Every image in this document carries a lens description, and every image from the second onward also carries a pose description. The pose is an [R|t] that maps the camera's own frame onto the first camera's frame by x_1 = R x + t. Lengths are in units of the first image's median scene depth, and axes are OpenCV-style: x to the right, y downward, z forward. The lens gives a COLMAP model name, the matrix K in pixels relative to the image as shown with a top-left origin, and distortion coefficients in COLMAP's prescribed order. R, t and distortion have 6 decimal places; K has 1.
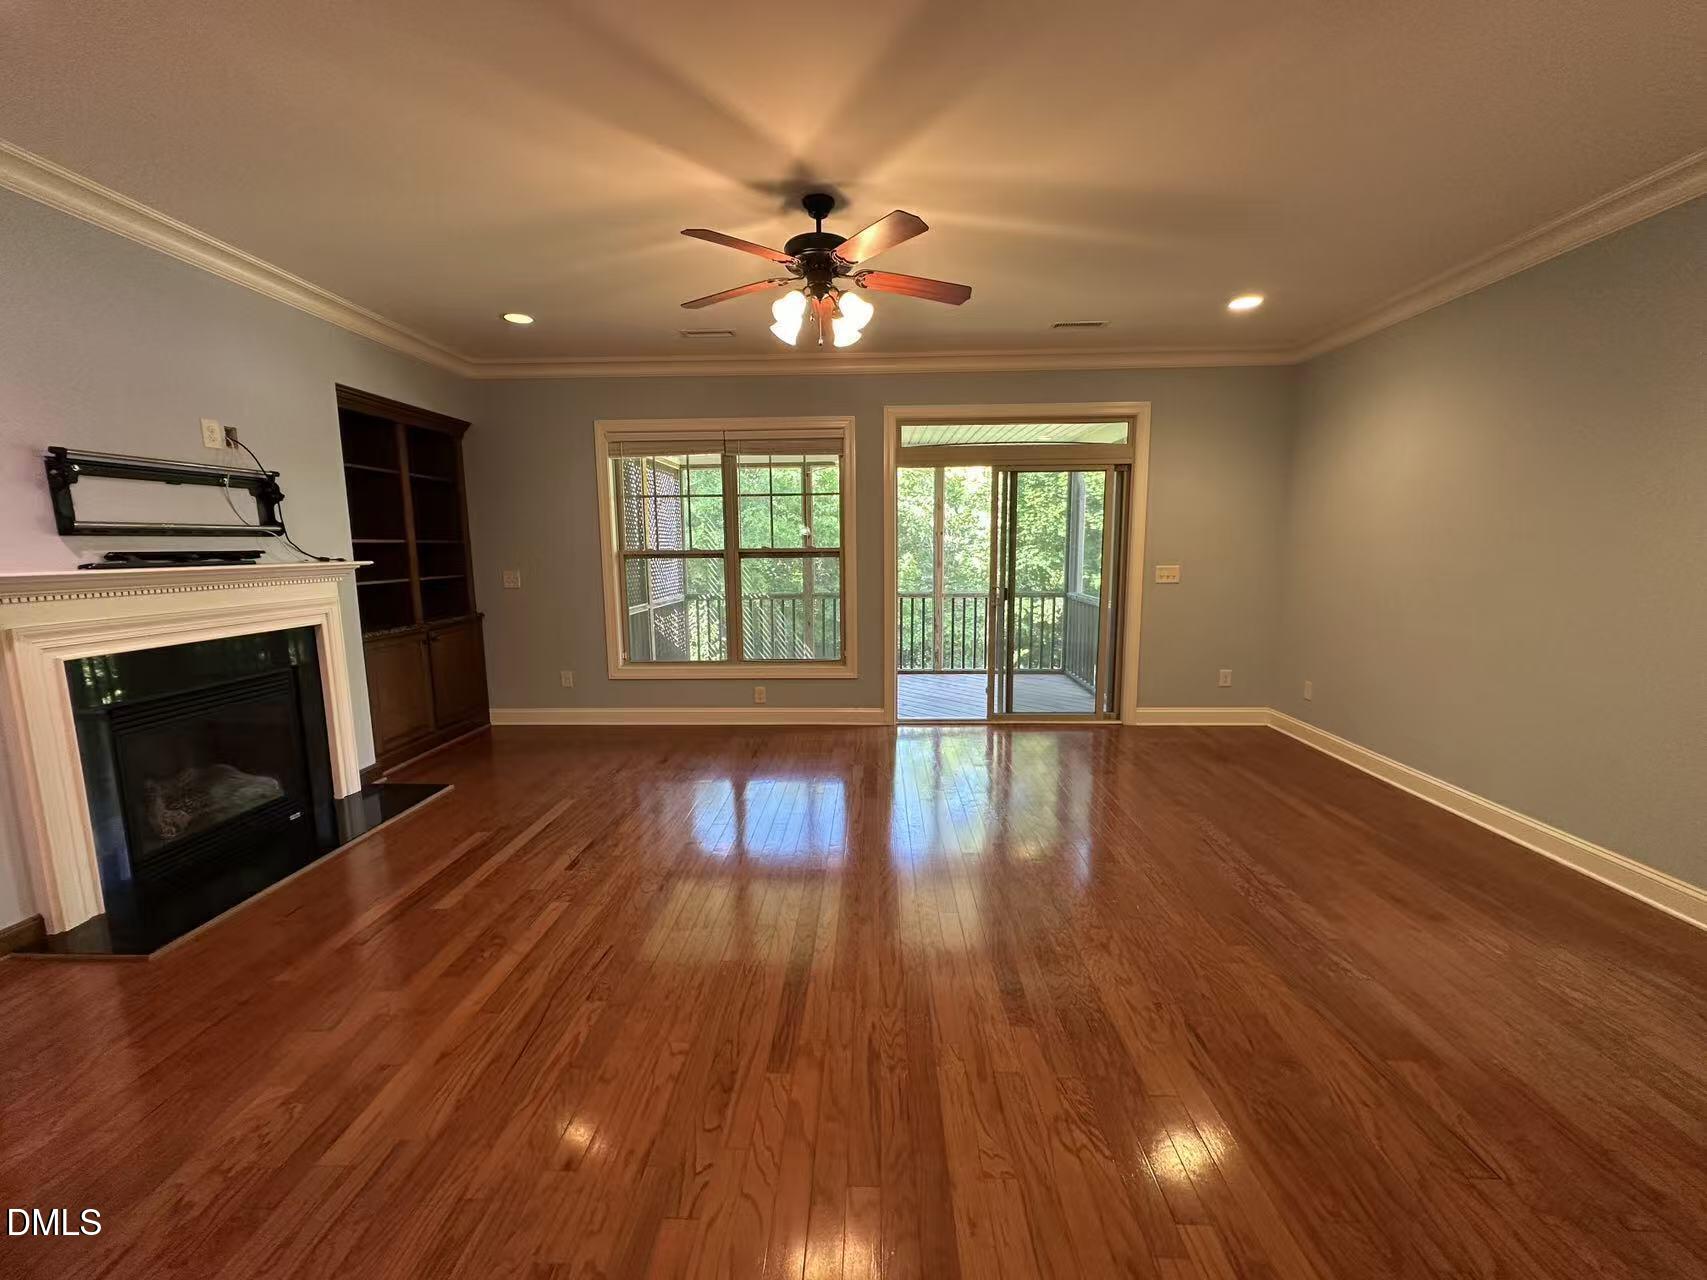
lens RADIAL K [[679.6, 0, 849.6], [0, 679.6, 640.5], [0, 0, 1]] dist [-0.000641, 0.000011]
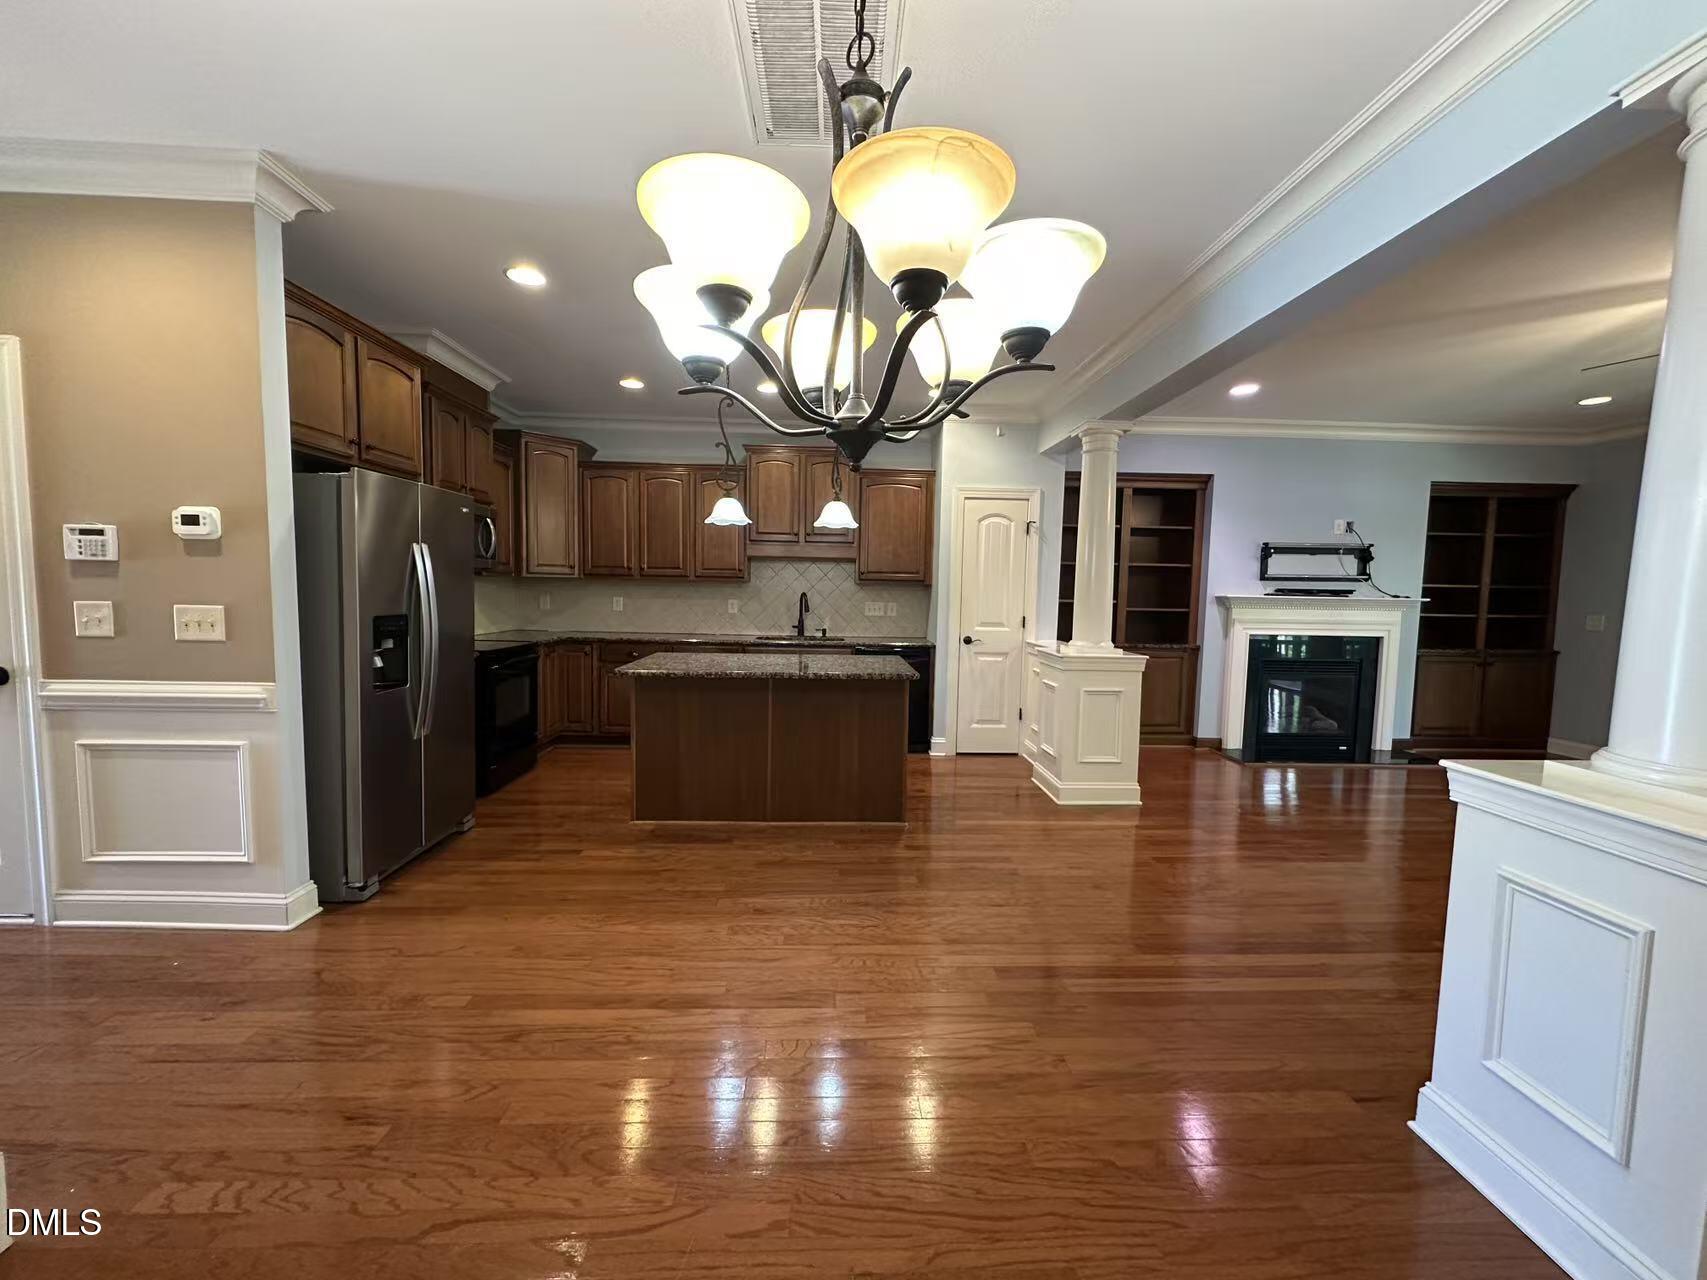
lens RADIAL K [[679.6, 0, 851.4], [0, 679.6, 640.7], [0, 0, 1]] dist [-0.000641, 0.000011]
pose [[0.074466, 0.082856, -0.993775, 0.629436], [-0.157745, 0.984974, 0.070302, 0.061974], [0.984668, 0.151528, 0.086417, -0.320800]]
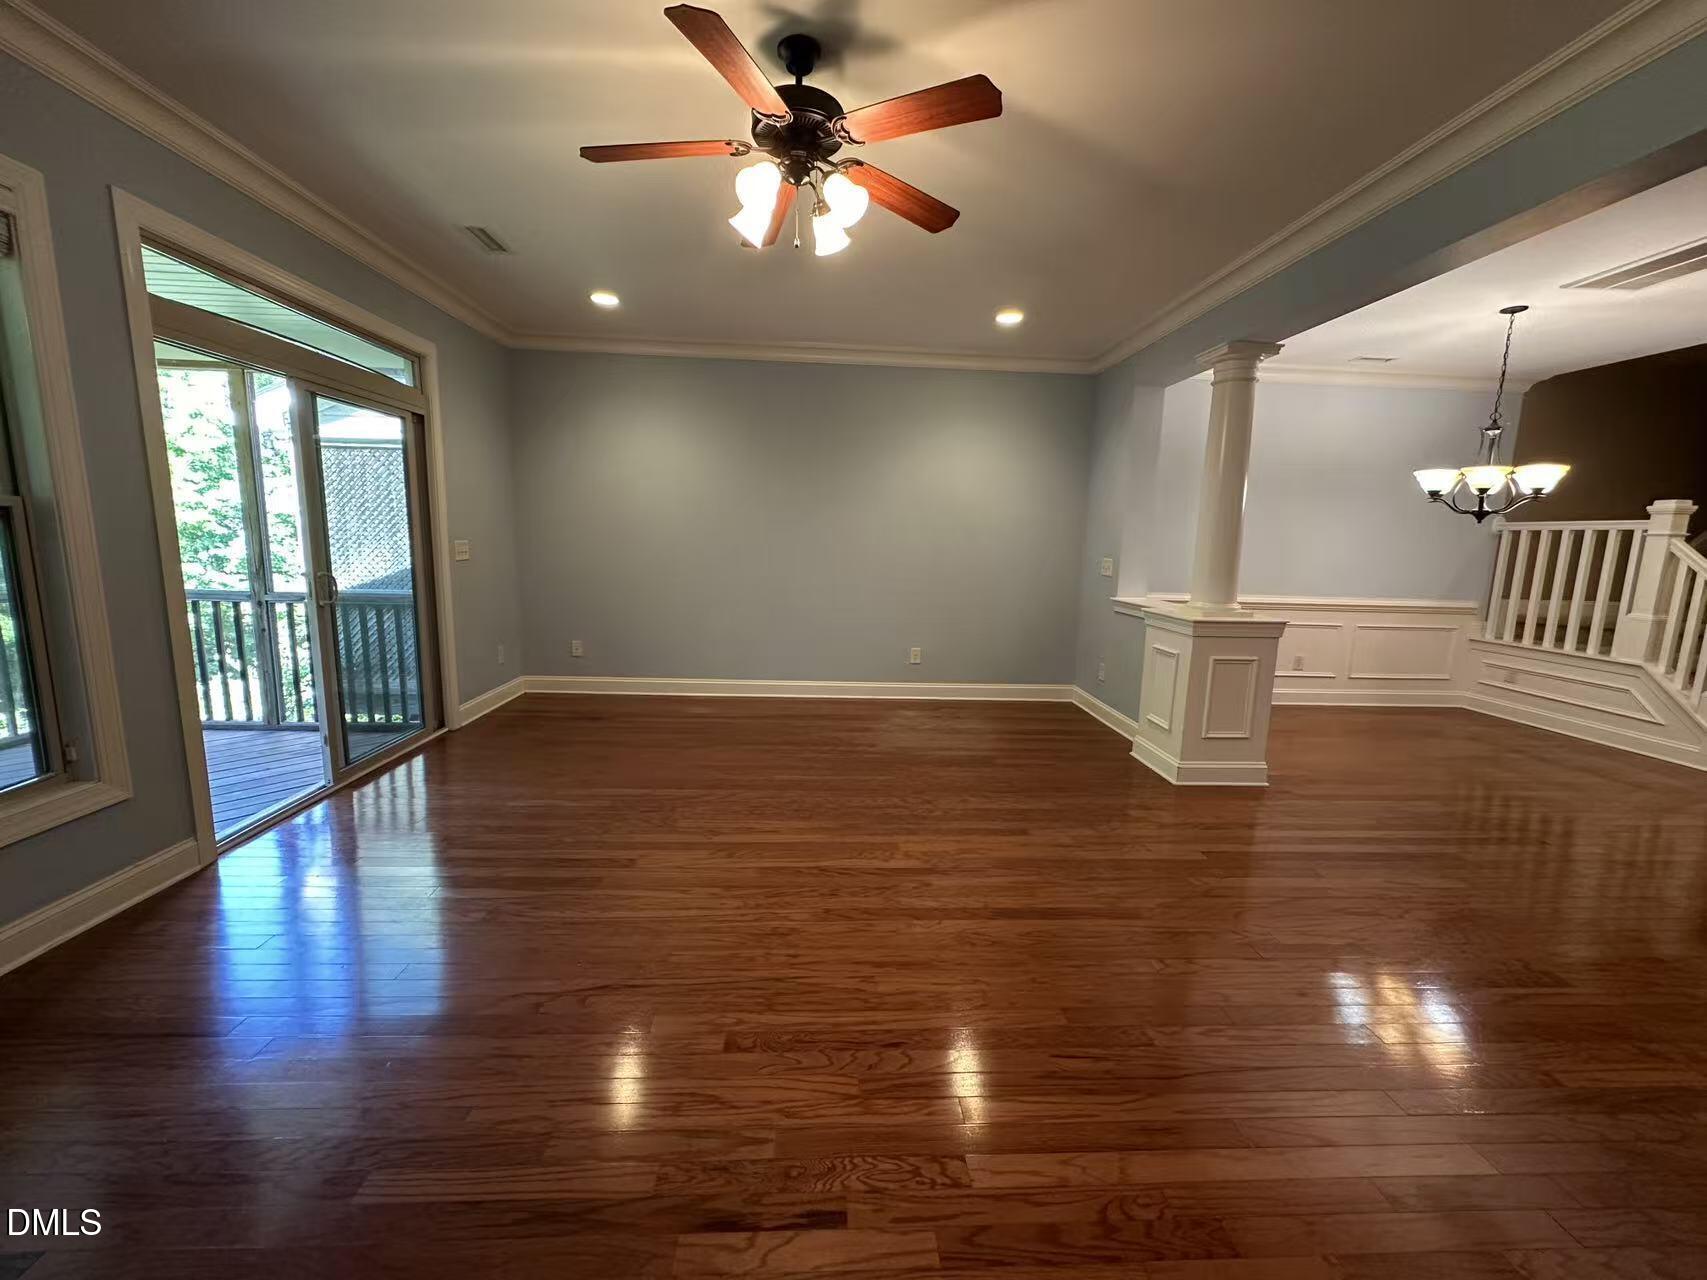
lens RADIAL K [[679.6, 0, 854.0], [0, 679.6, 640.1], [0, 0, 1]] dist [-0.000641, 0.000011]
pose [[-0.089431, -0.147557, 0.985002, -0.585251], [0.112467, 0.981143, 0.157190, -0.079682], [-0.989623, 0.124838, -0.071149, 0.713491]]
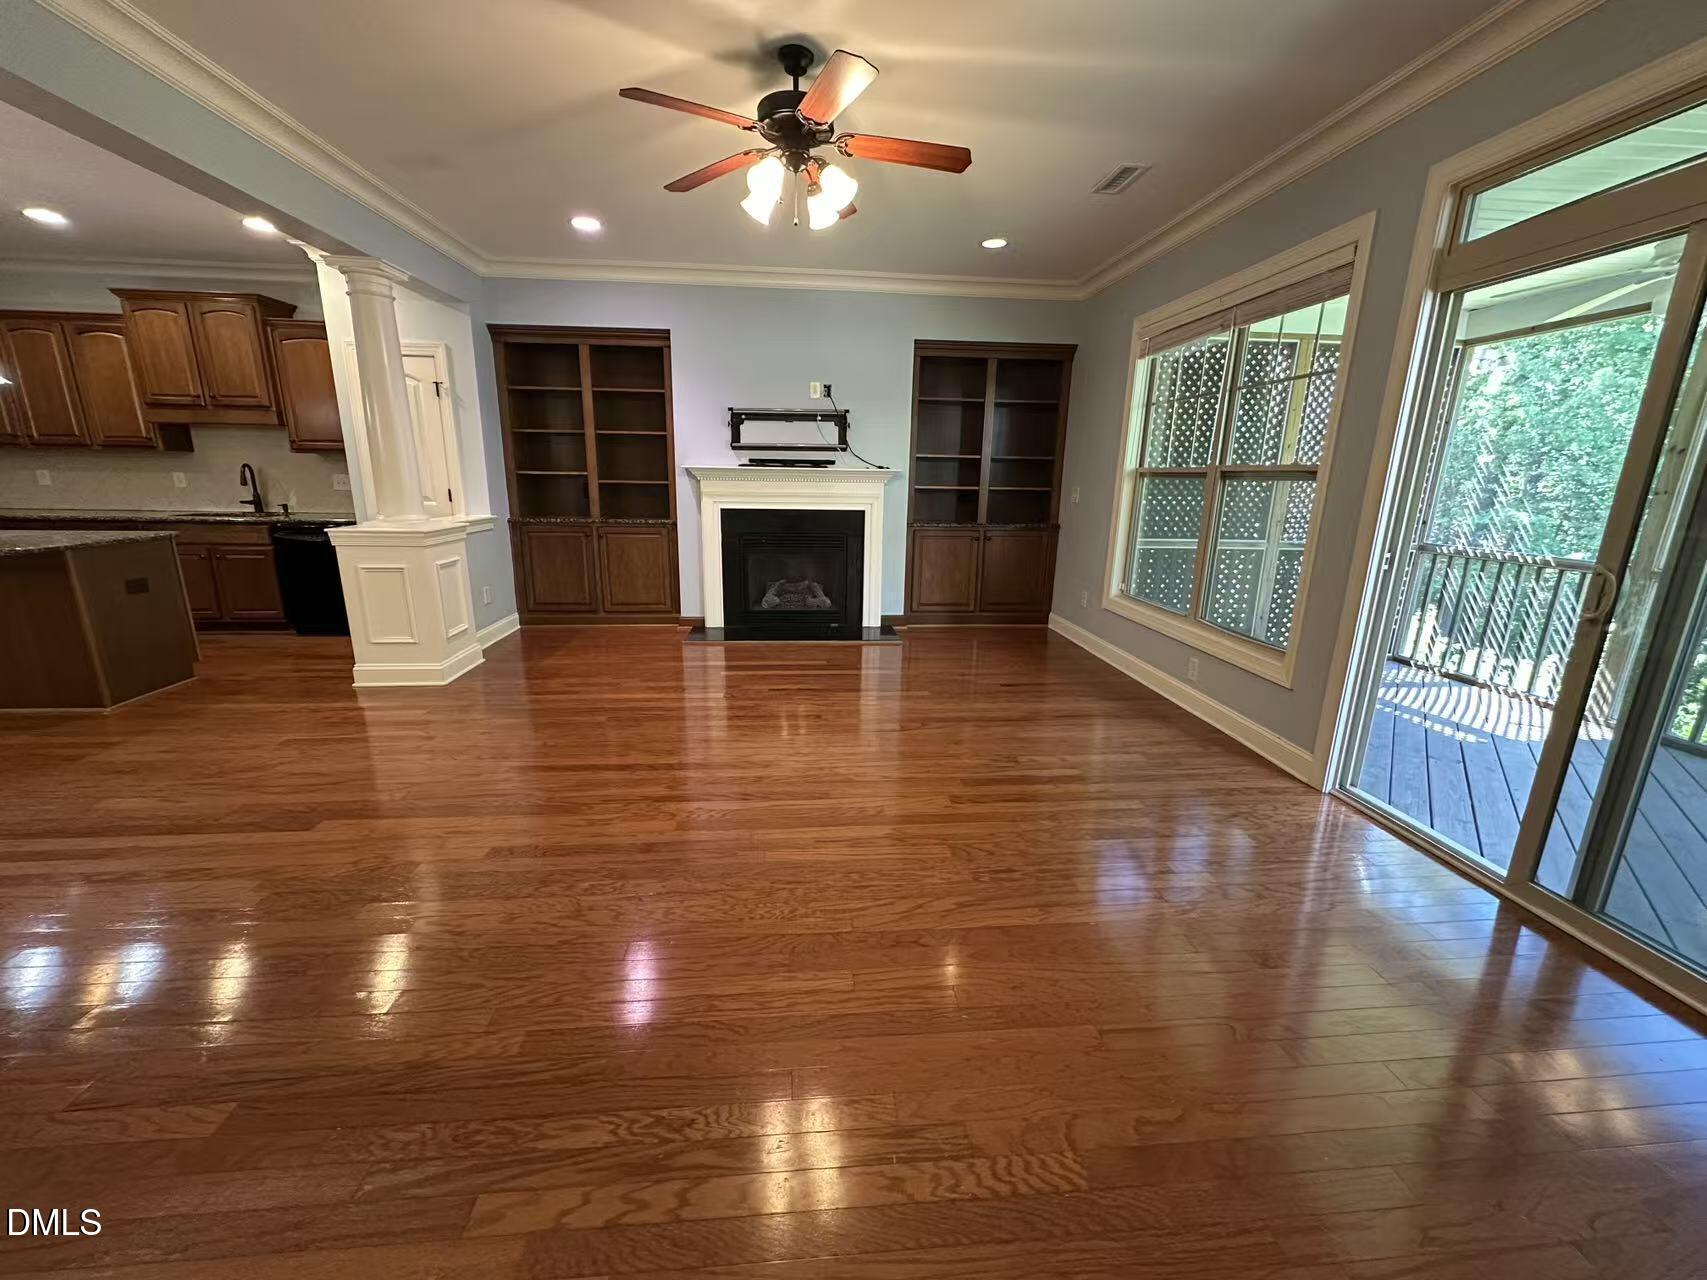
lens RADIAL K [[679.6, 0, 851.5], [0, 679.6, 640.2], [0, 0, 1]] dist [-0.000641, 0.000011]
pose [[0.121900, 0.249017, -0.960797, 0.676321], [-0.155703, 0.960829, 0.229270, -0.078919], [0.980253, 0.121651, 0.155898, 0.681489]]
